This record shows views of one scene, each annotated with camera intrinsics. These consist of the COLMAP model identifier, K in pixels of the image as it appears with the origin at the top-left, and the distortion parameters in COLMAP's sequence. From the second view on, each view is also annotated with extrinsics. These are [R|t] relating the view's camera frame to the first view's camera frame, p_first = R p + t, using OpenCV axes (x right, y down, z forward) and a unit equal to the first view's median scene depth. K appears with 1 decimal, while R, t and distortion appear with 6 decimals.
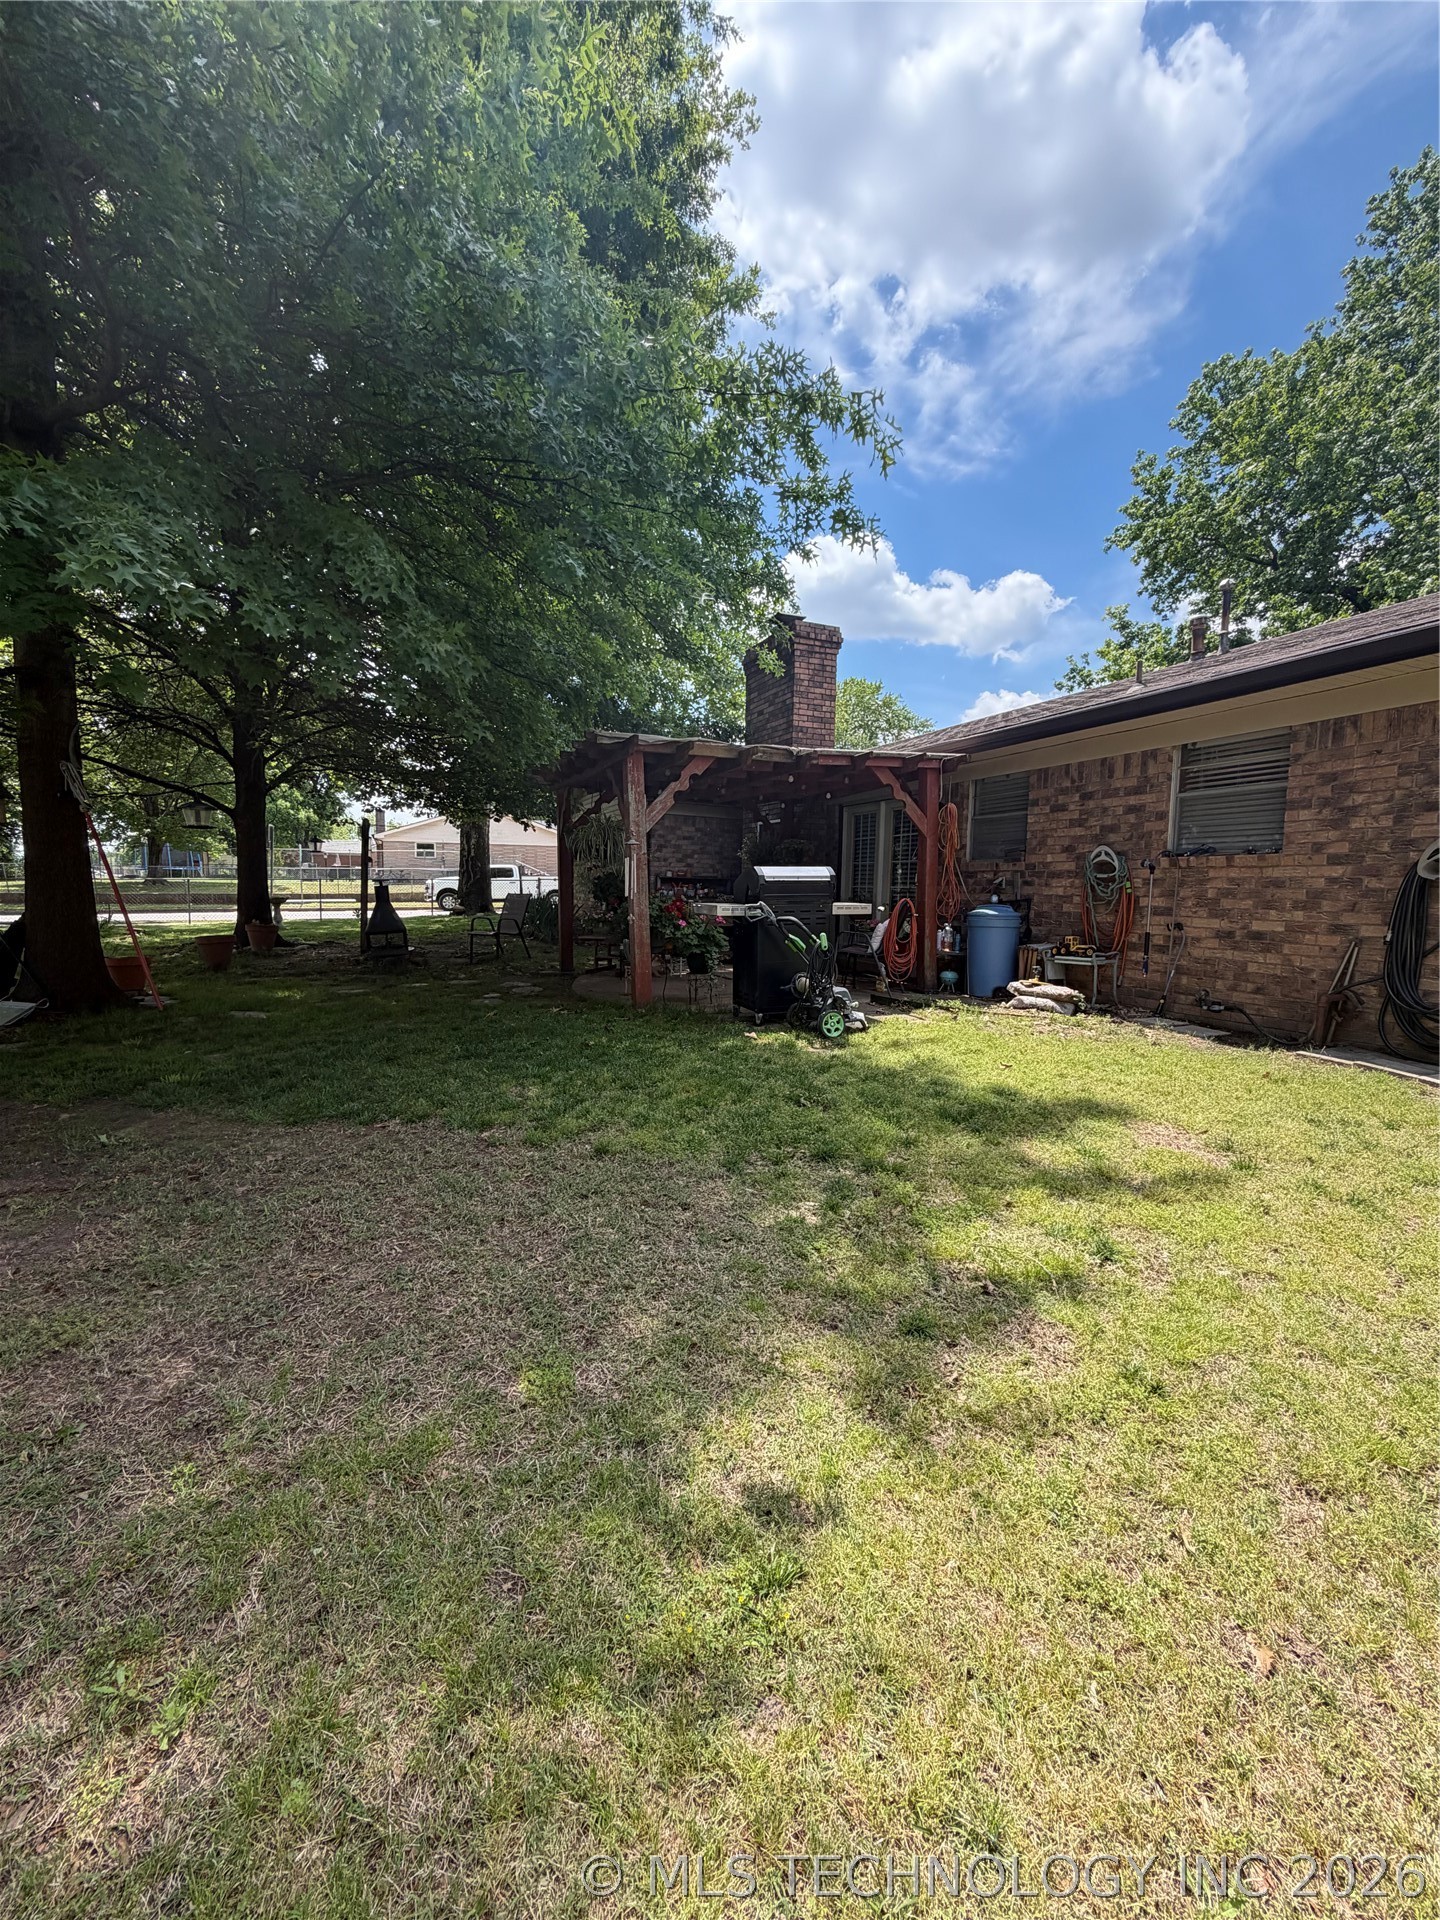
lens RADIAL K [[762.8, 0, 720.0], [0, 762.8, 960.0], [0, 0, 1]] dist [-0.002016, 0.000295]
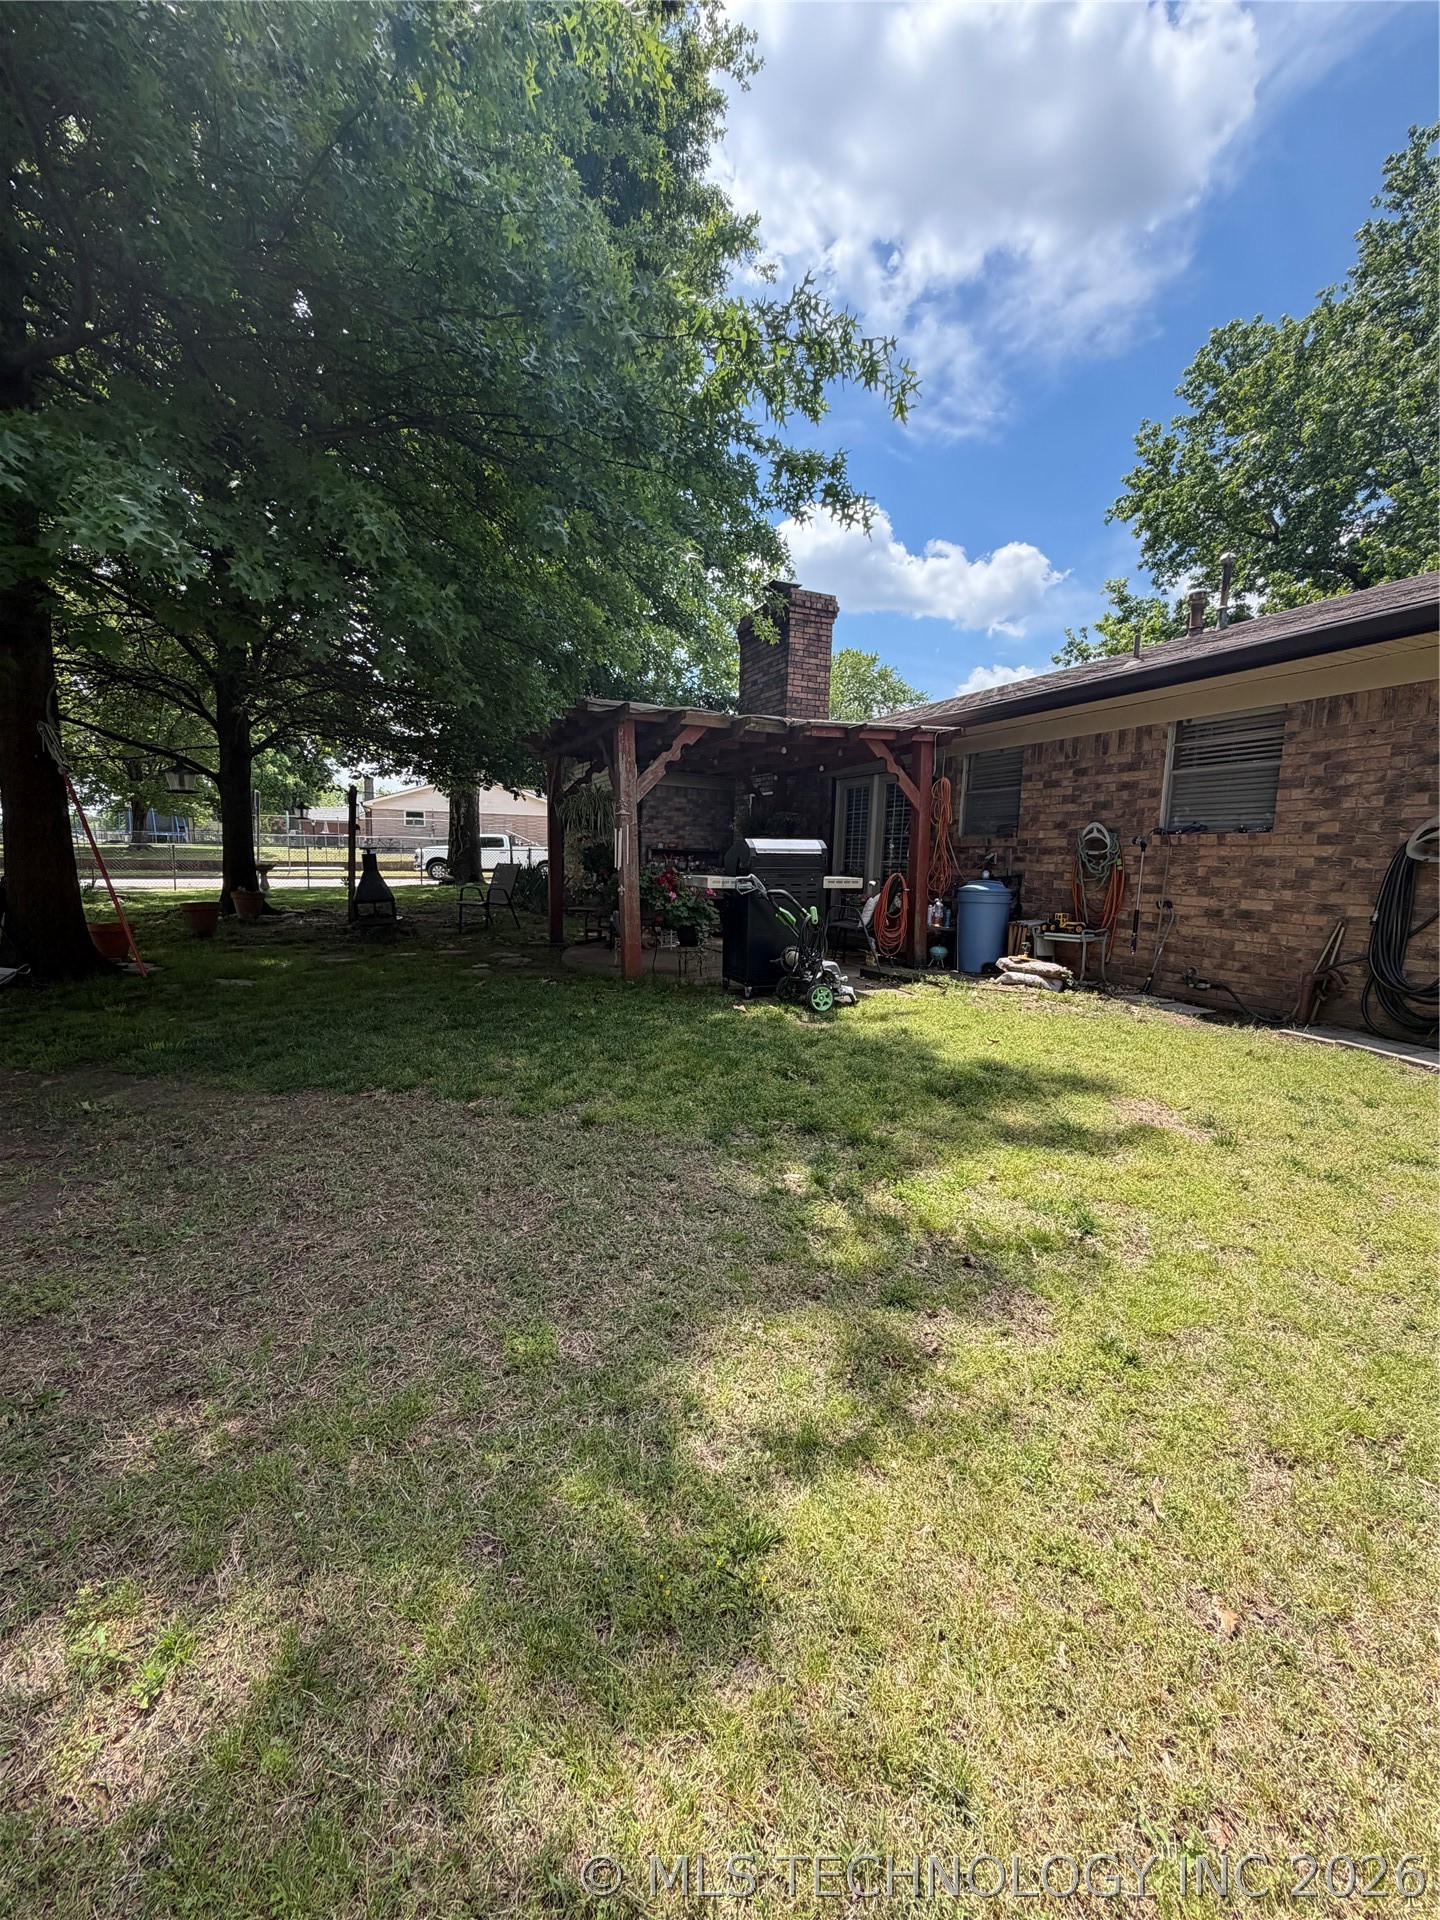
lens RADIAL K [[762.8, 0, 720.0], [0, 762.8, 960.0], [0, 0, 1]] dist [-0.002016, 0.000295]
pose [[0.999868, 0.010906, 0.012033, 0.002264], [-0.011325, 0.999311, 0.035343, 0.000431], [-0.011639, -0.035475, 0.999303, 0.004106]]
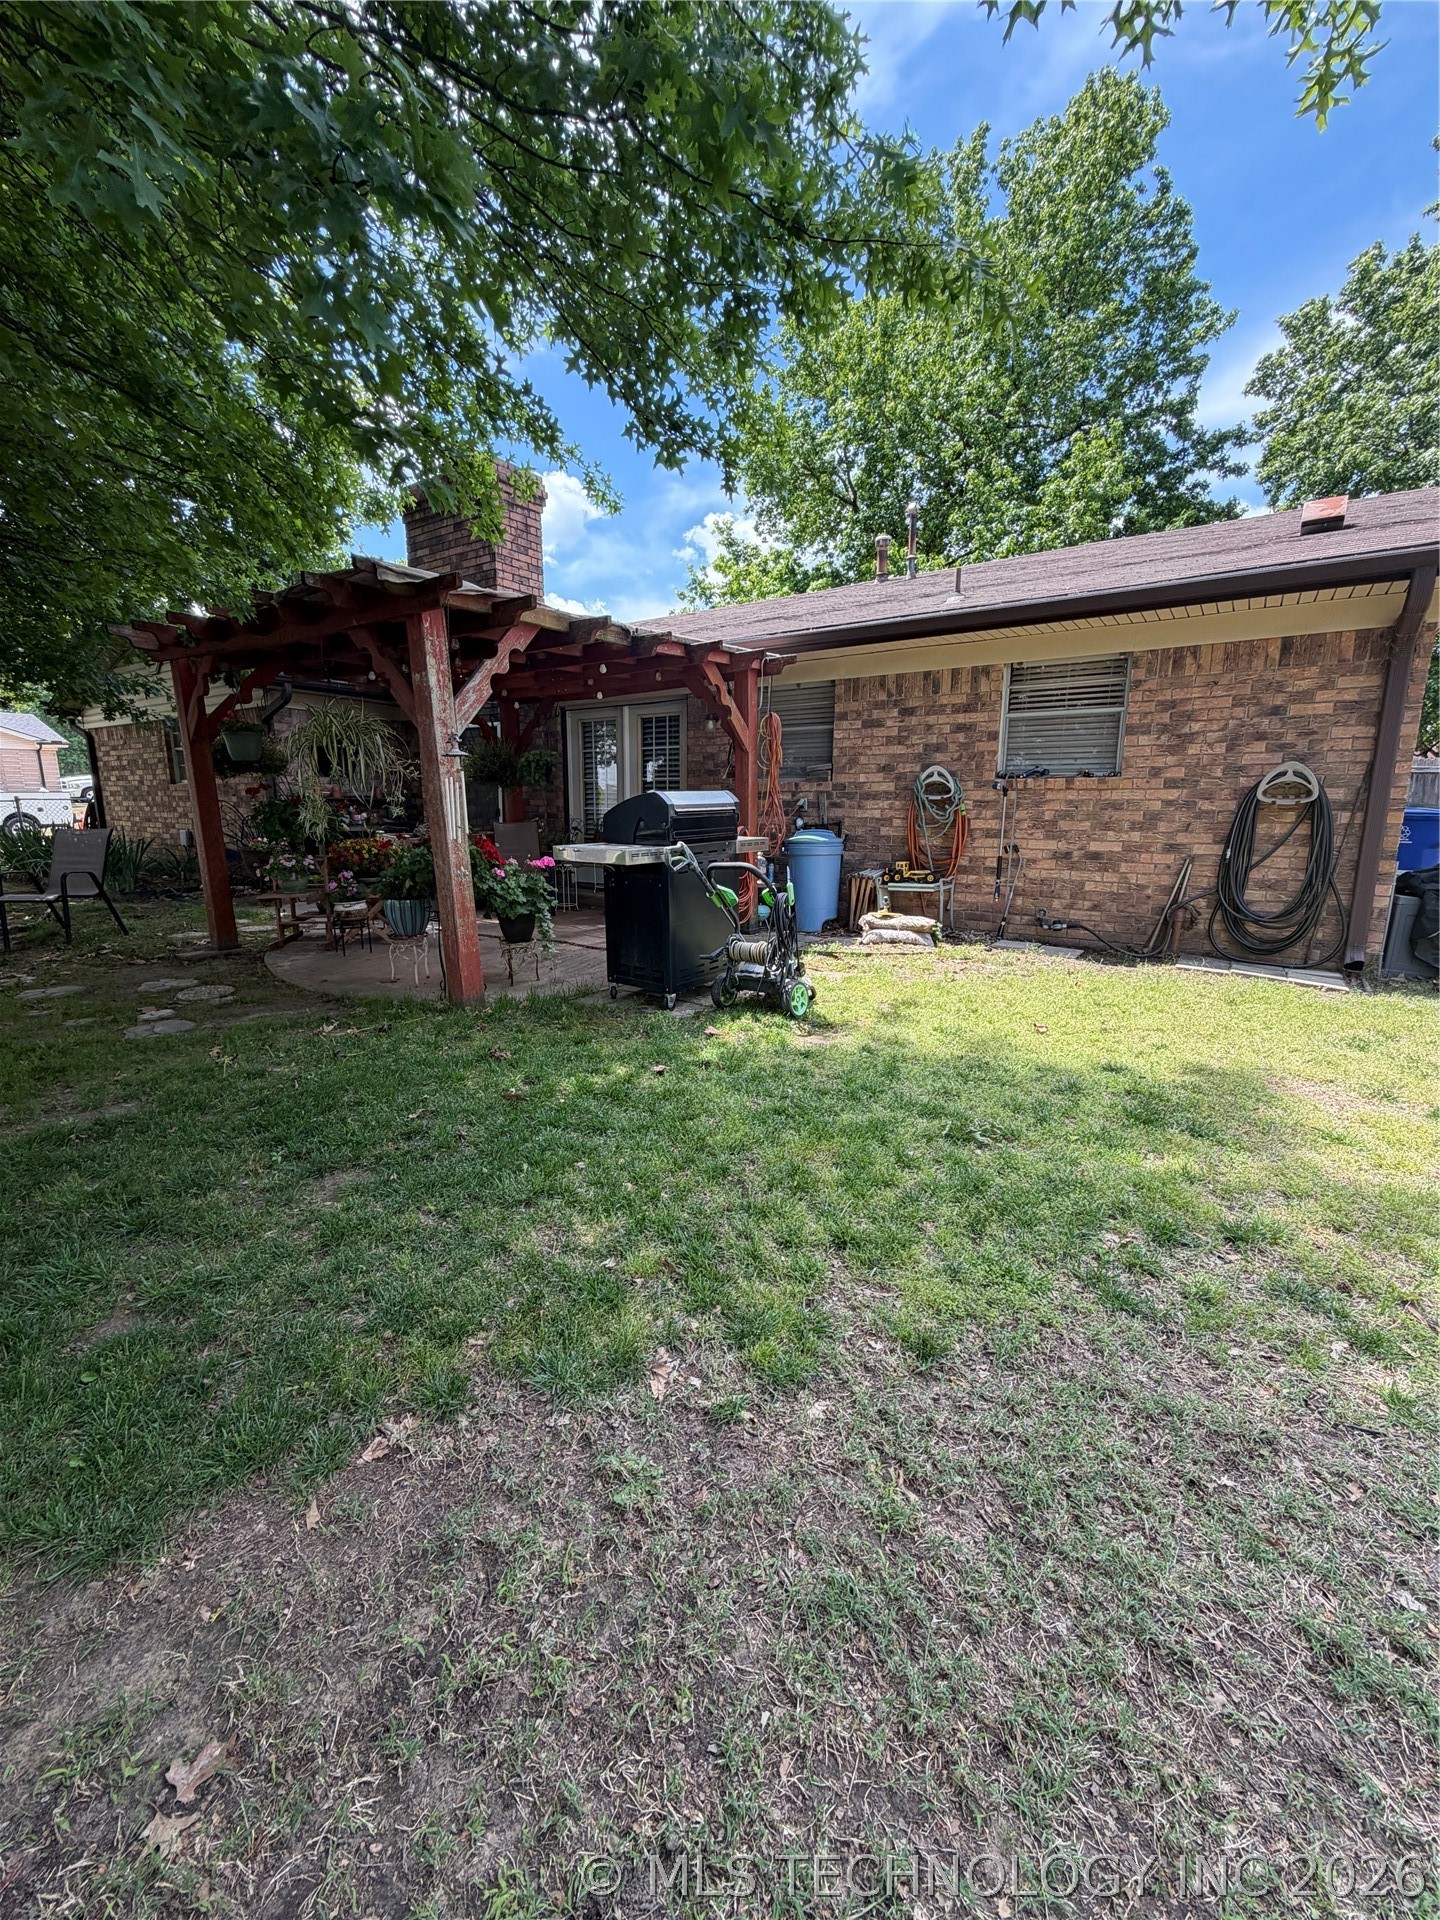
lens RADIAL K [[762.8, 0, 720.0], [0, 762.8, 960.0], [0, 0, 1]] dist [-0.002016, 0.000295]
pose [[0.848584, -0.119454, 0.515398, -0.392769], [0.061182, 0.989798, 0.128672, -0.074889], [-0.525510, -0.077656, 0.847236, 0.483596]]
